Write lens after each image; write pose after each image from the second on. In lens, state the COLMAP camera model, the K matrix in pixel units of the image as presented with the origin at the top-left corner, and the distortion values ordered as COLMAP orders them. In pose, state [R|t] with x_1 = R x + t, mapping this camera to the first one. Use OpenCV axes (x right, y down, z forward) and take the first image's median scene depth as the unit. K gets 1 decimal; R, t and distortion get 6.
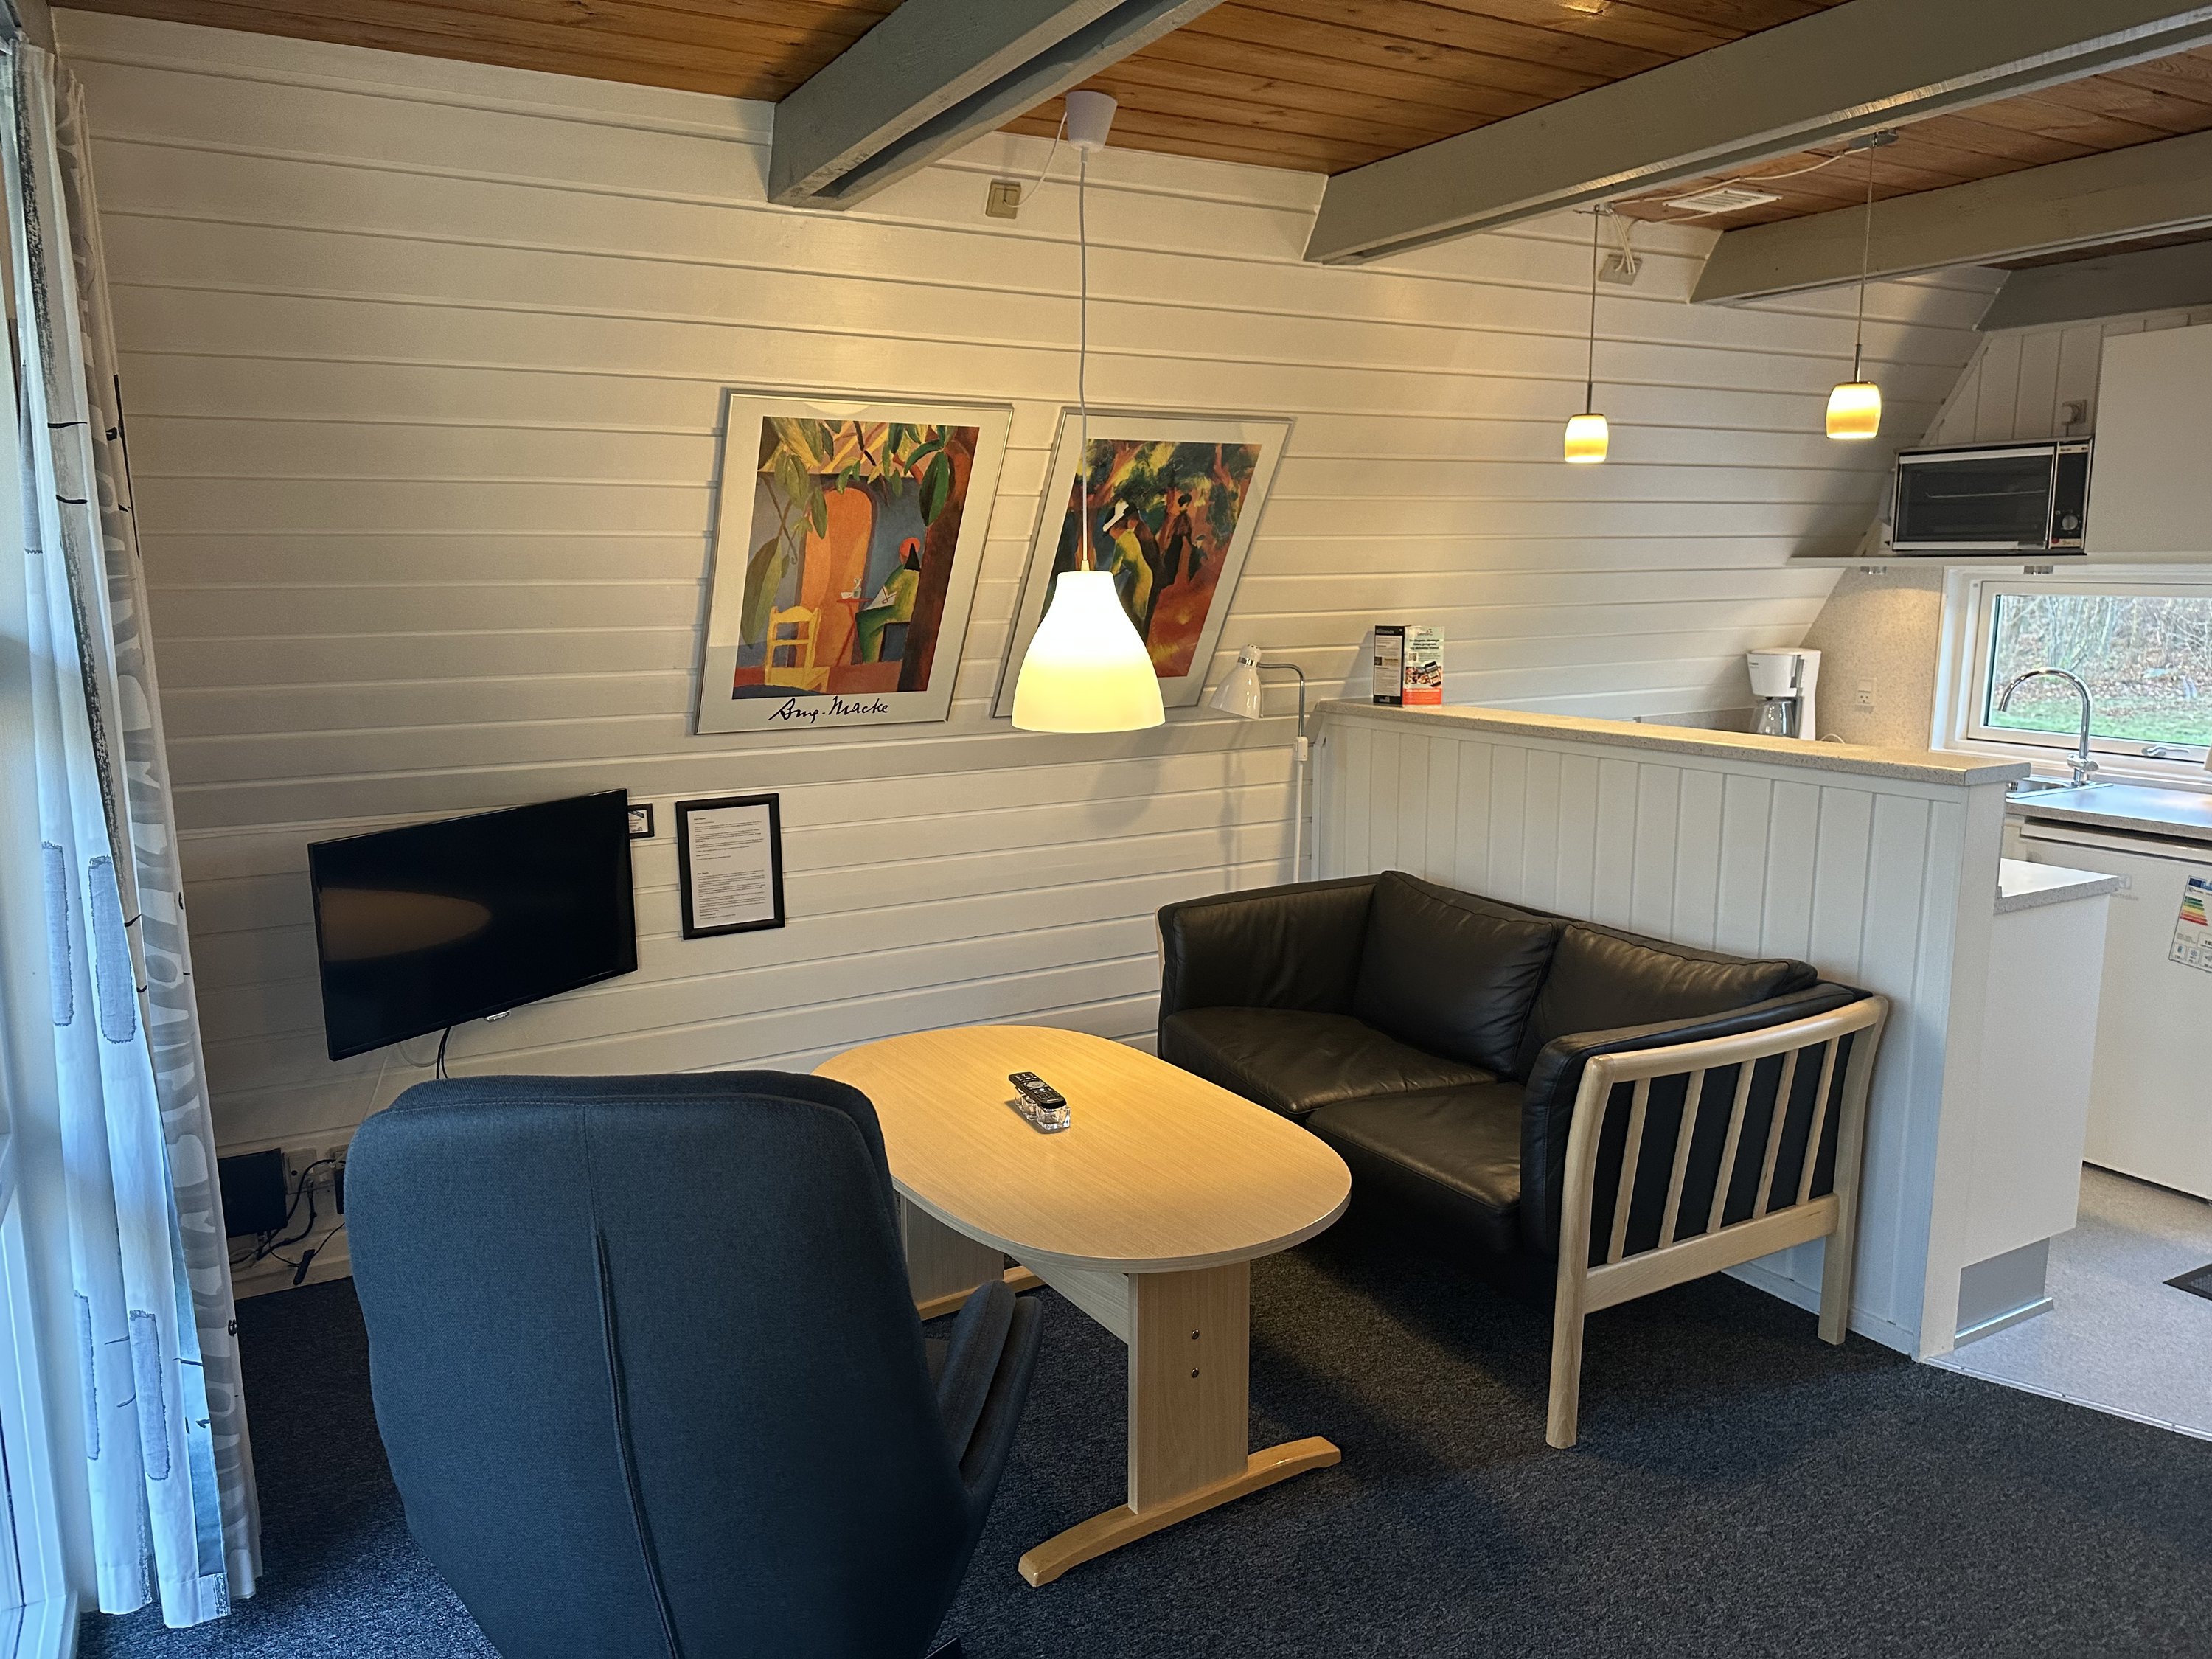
lens RADIAL K [[1550.1, 0, 1106.0], [0, 1550.1, 829.5], [0, 0, 1]] dist [0.023088, -0.002898]
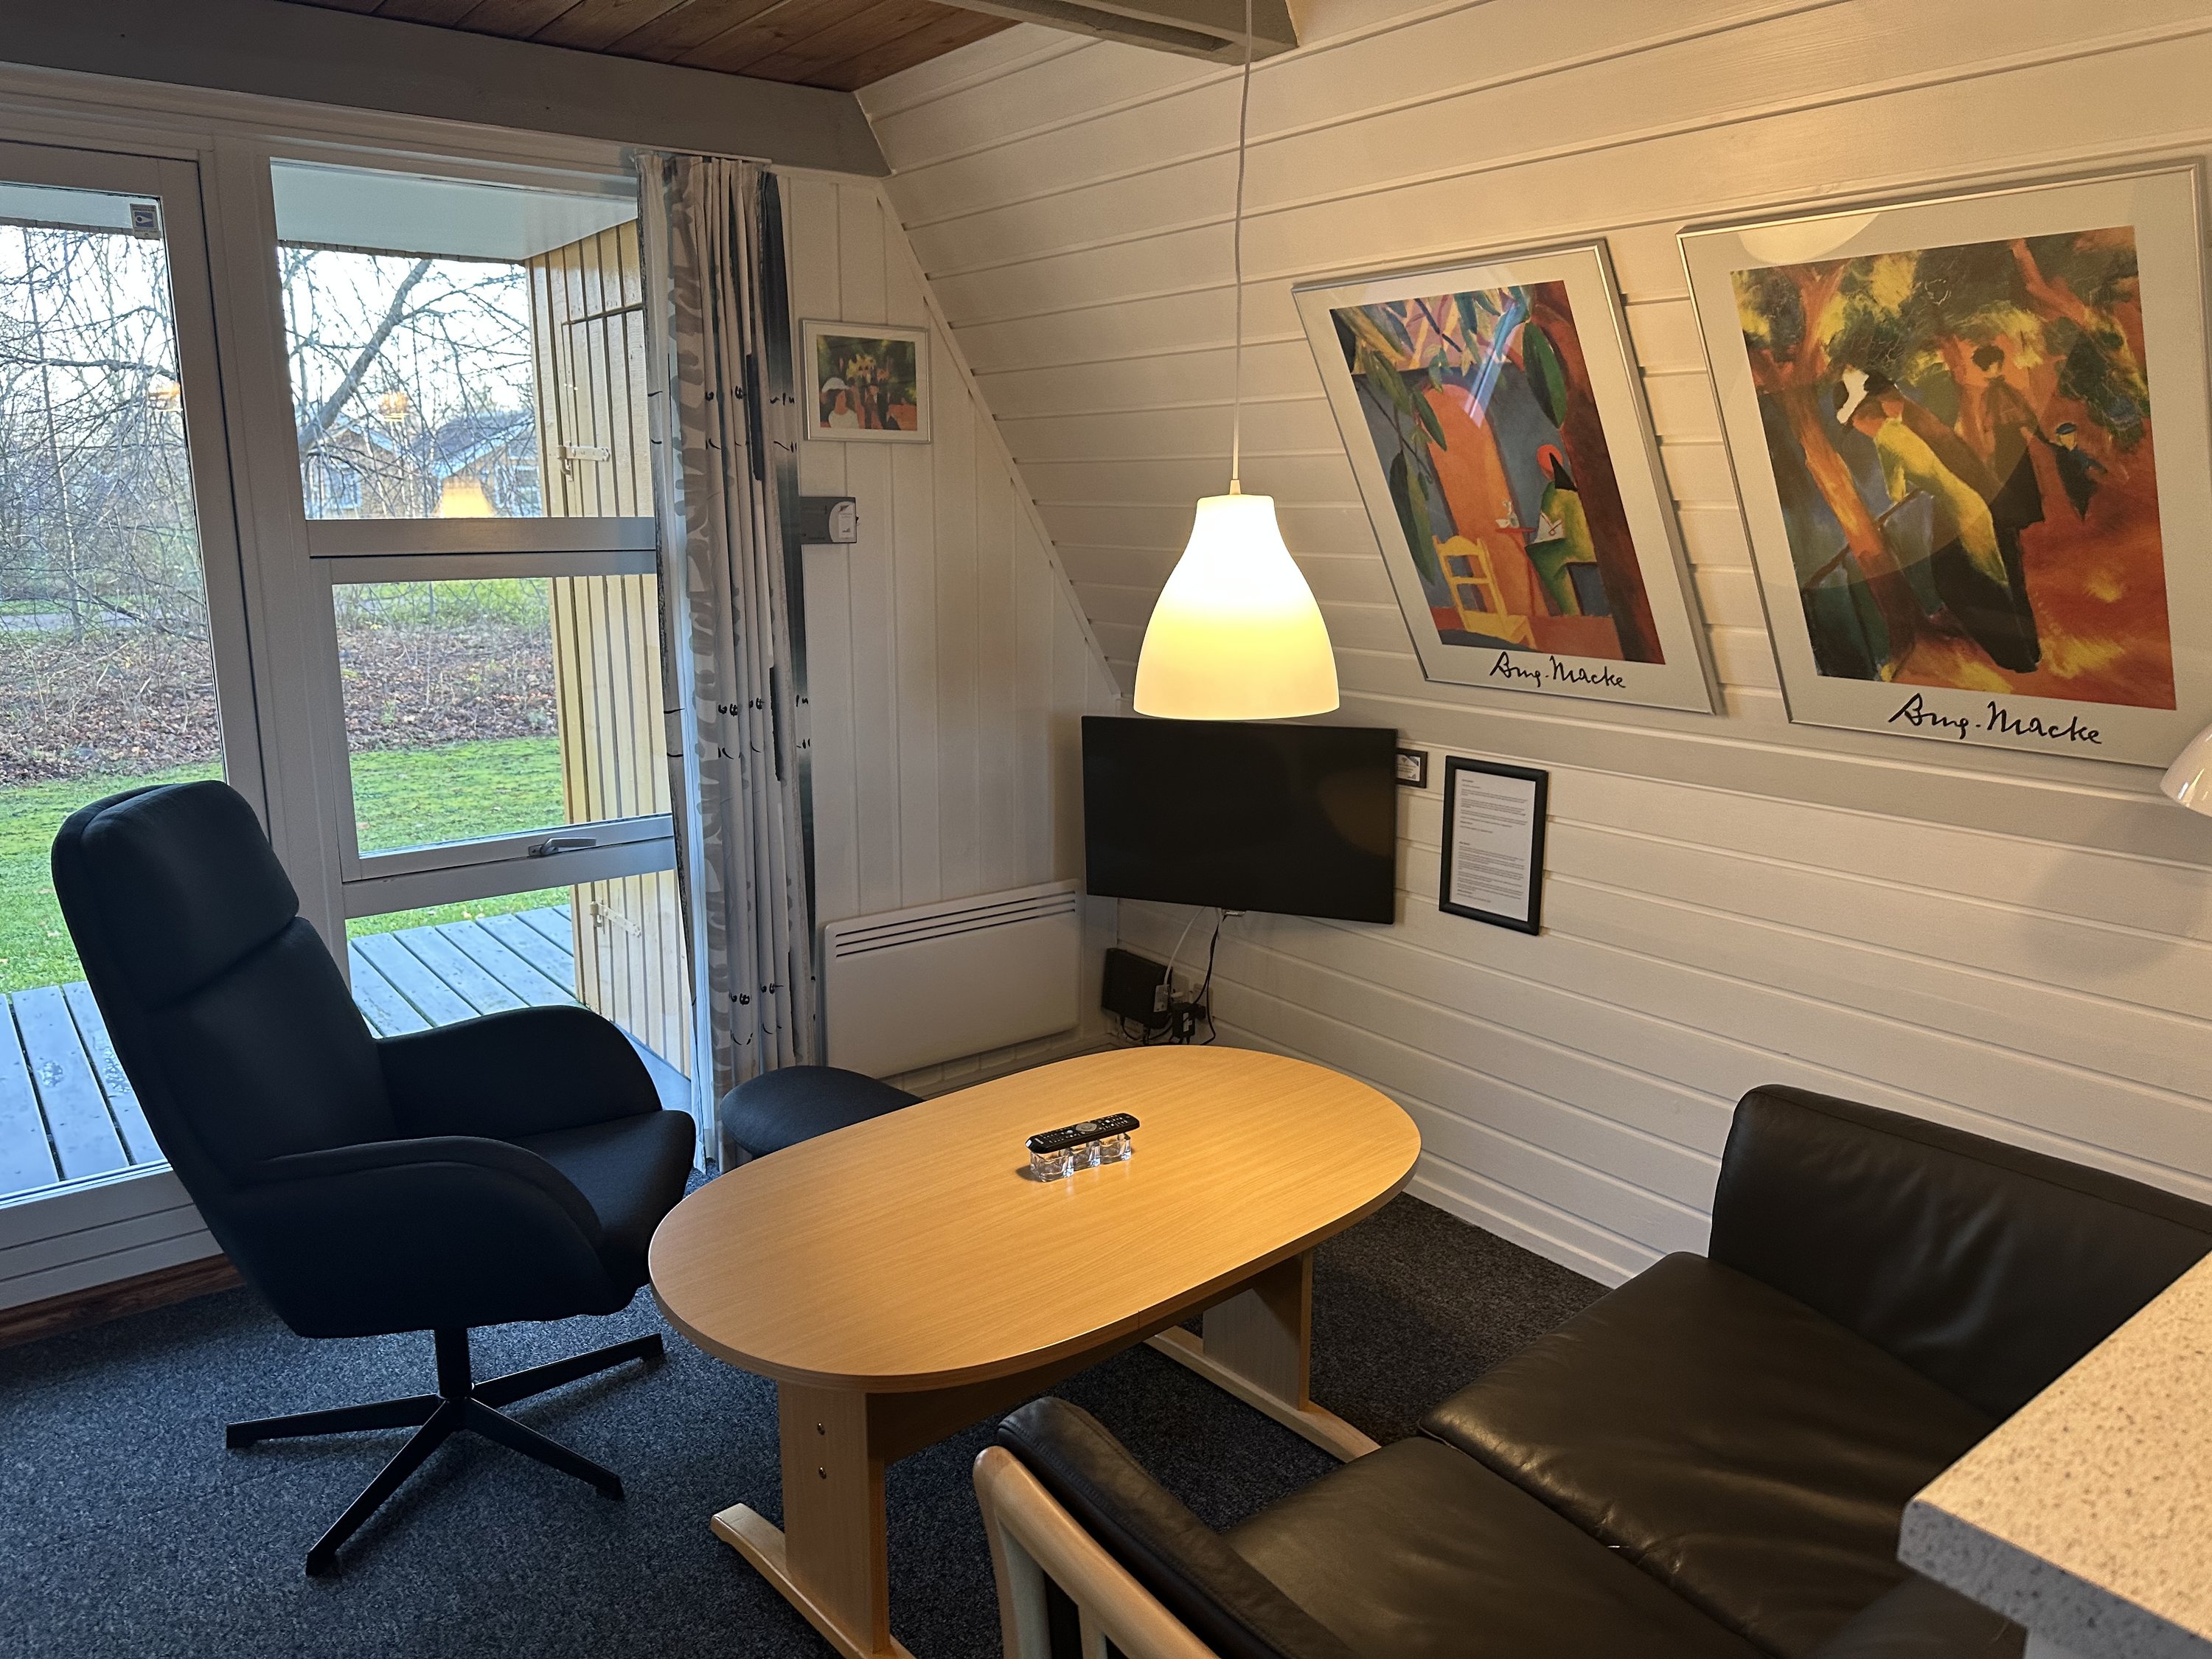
lens RADIAL K [[1564.7, 0, 1106.0], [0, 1564.7, 829.5], [0, 0, 1]] dist [-0.025556, -0.040817]
pose [[0.124479, 0.212915, -0.969109, 0.545976], [-0.155767, 0.968788, 0.192837, -0.113629], [0.979919, 0.126951, 0.153758, 0.657926]]
